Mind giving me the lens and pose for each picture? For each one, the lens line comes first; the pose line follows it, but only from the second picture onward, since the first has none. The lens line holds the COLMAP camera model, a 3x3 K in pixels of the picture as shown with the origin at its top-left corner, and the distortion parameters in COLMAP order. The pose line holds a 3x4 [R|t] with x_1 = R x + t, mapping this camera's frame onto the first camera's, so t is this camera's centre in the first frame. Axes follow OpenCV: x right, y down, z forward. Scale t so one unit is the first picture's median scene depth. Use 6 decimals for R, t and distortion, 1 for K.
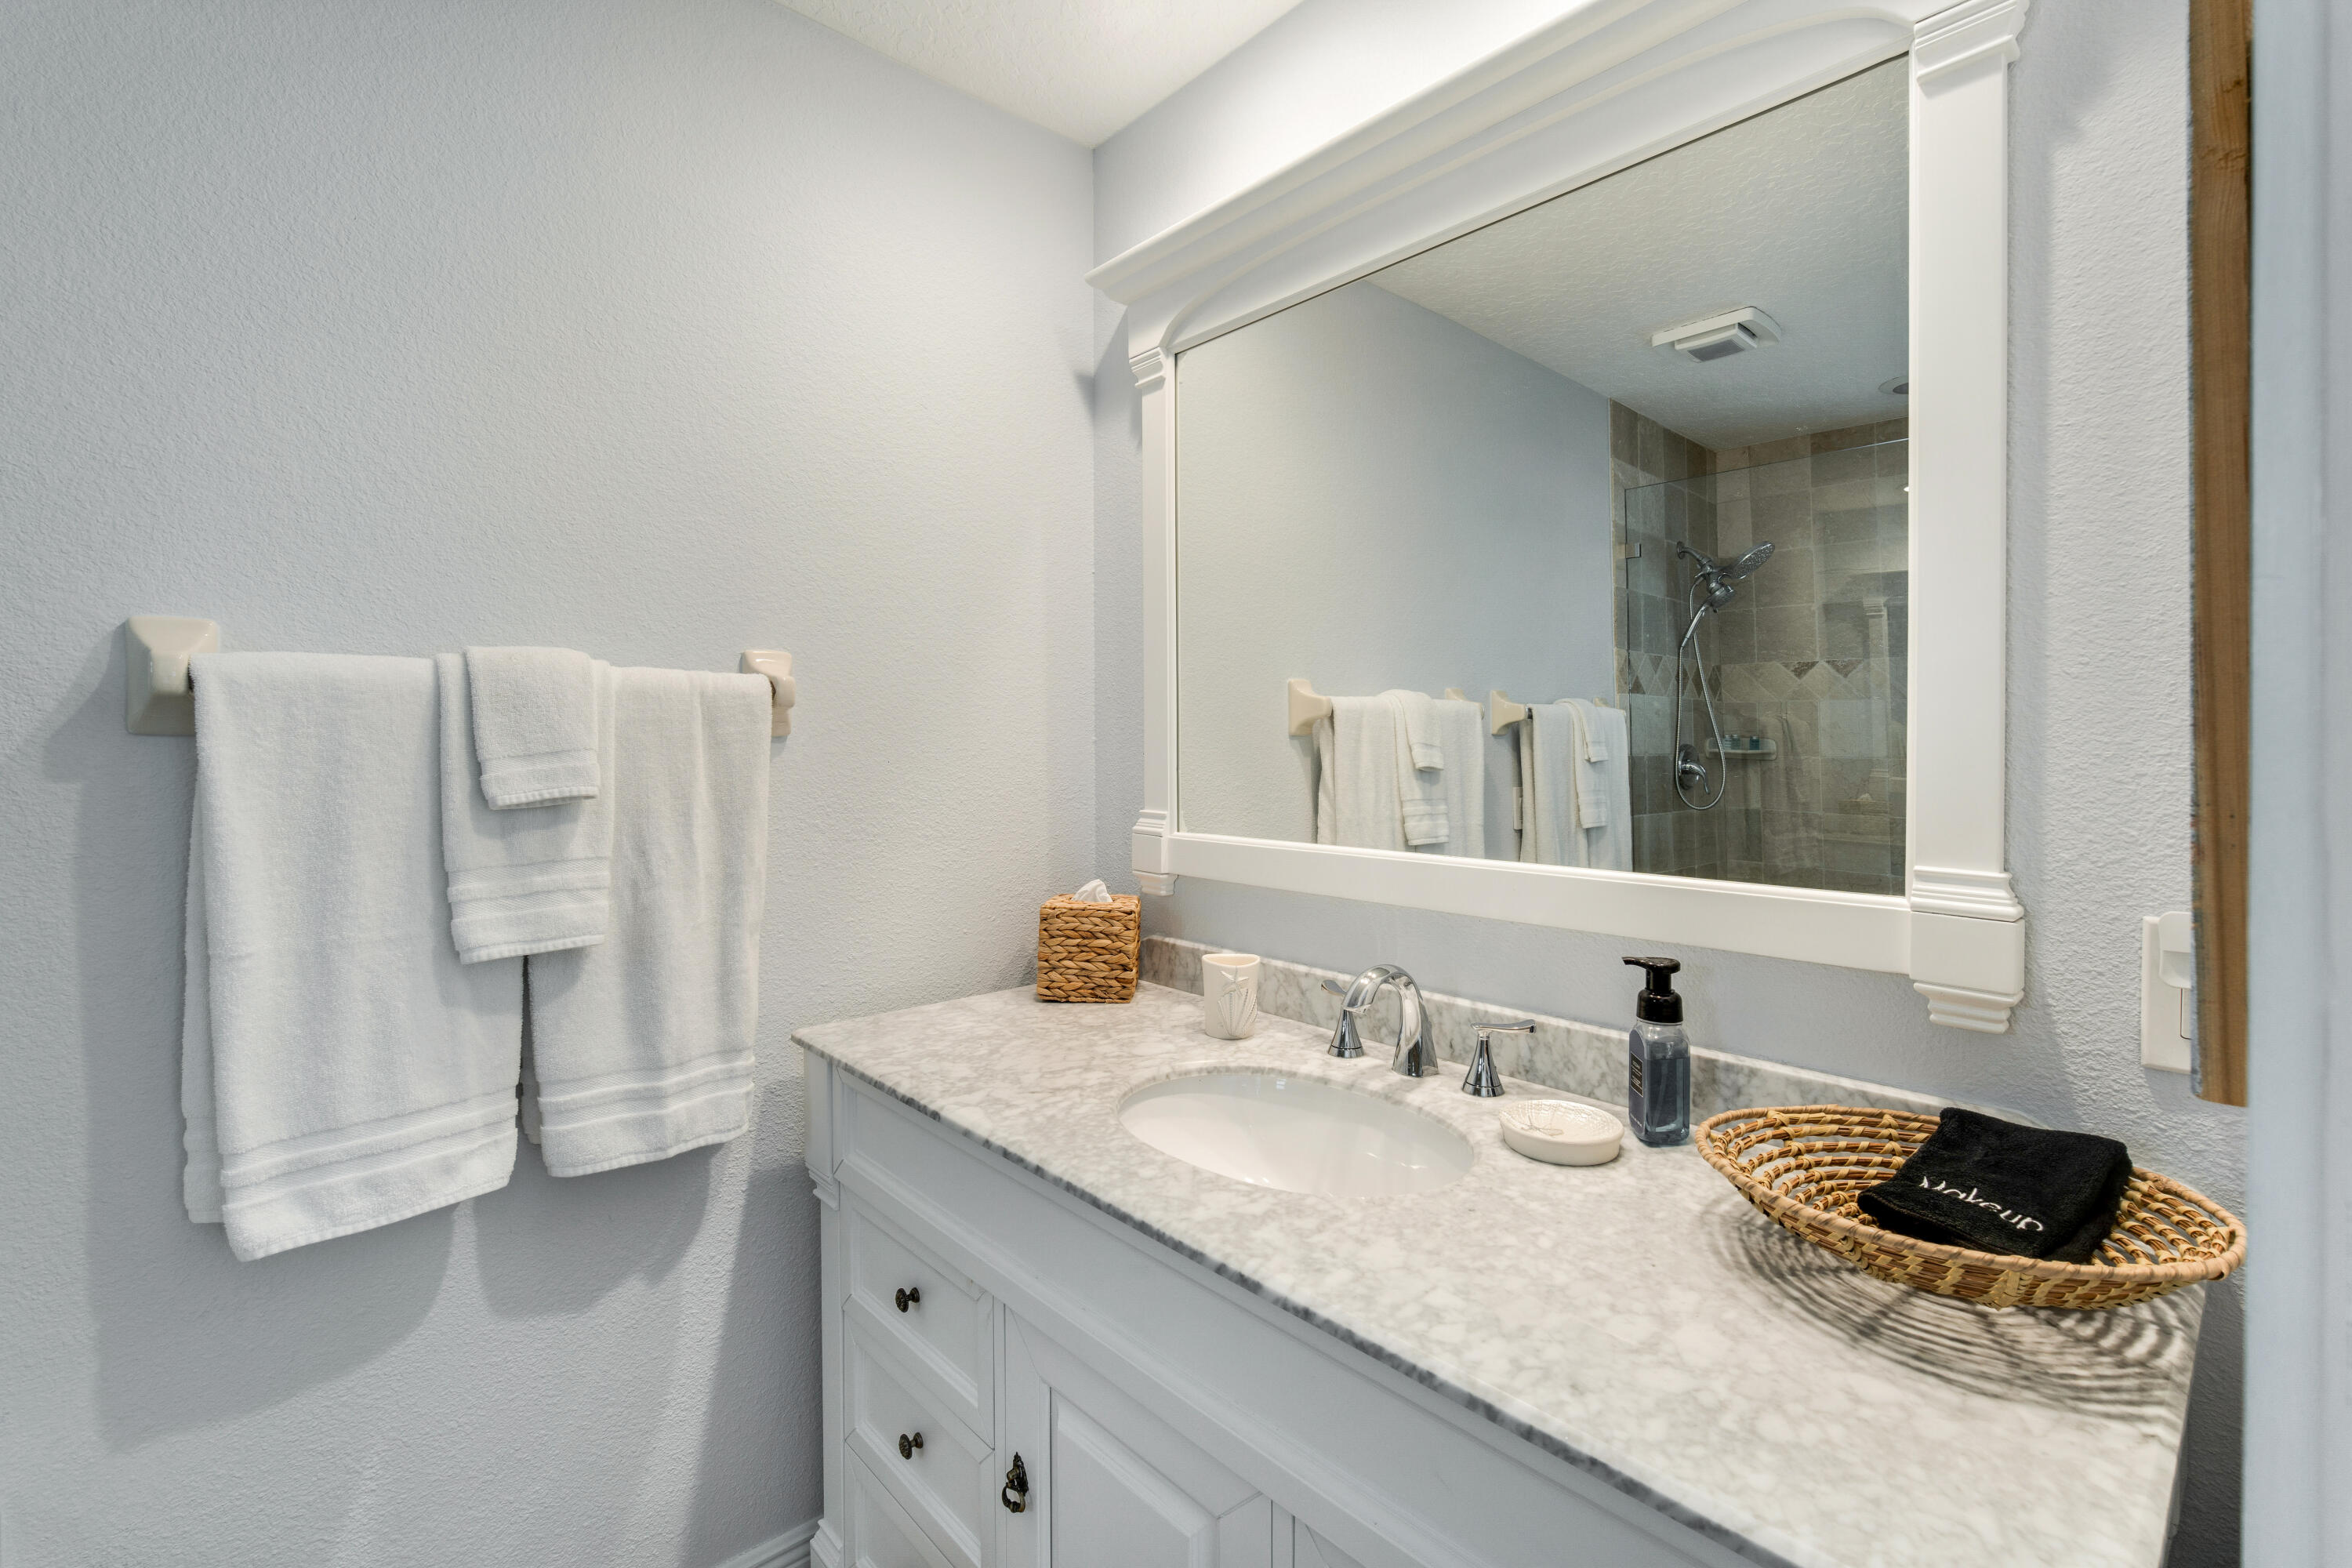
lens RADIAL K [[1017.6, 0, 1170.9], [0, 1017.6, 759.8], [0, 0, 1]] dist [-0.013067, 0.002449]
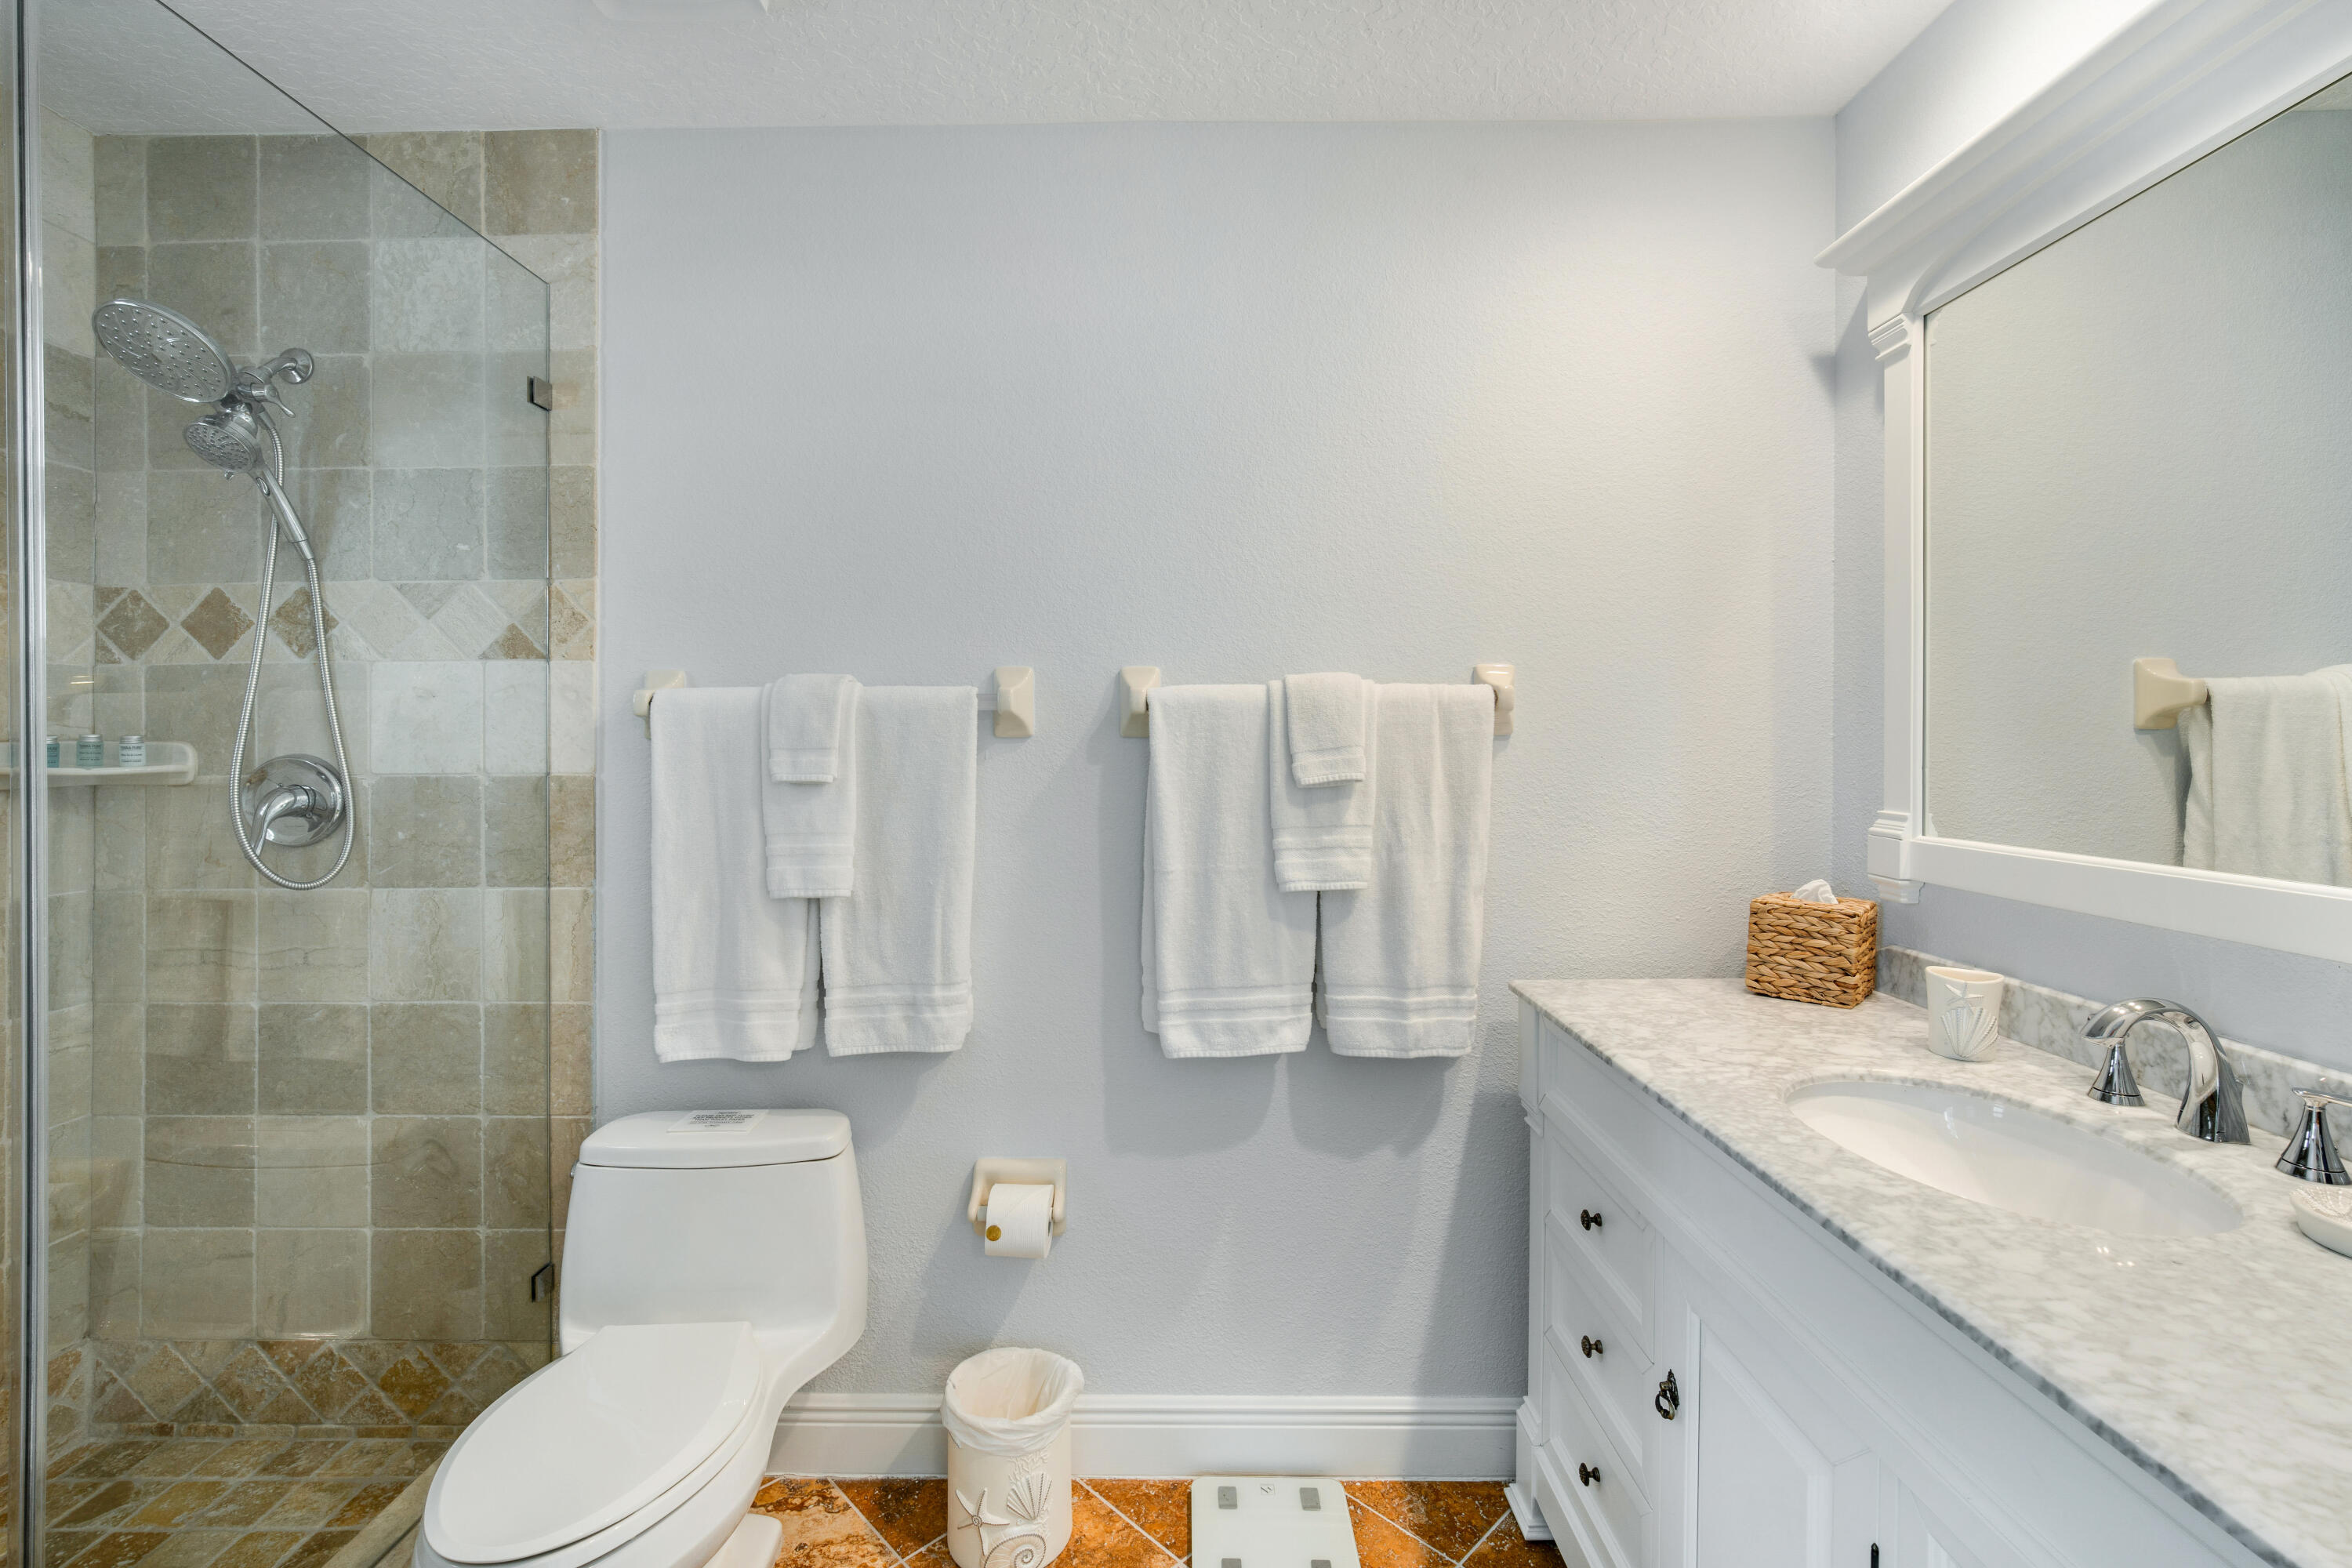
lens RADIAL K [[1017.6, 0, 1182.4], [0, 1017.6, 761.9], [0, 0, 1]] dist [-0.013067, 0.002449]
pose [[0.739370, 0.010285, -0.673221, 0.168971], [-0.006937, 0.999947, 0.007658, 0.002311], [0.673264, -0.000992, 0.739402, -0.170468]]
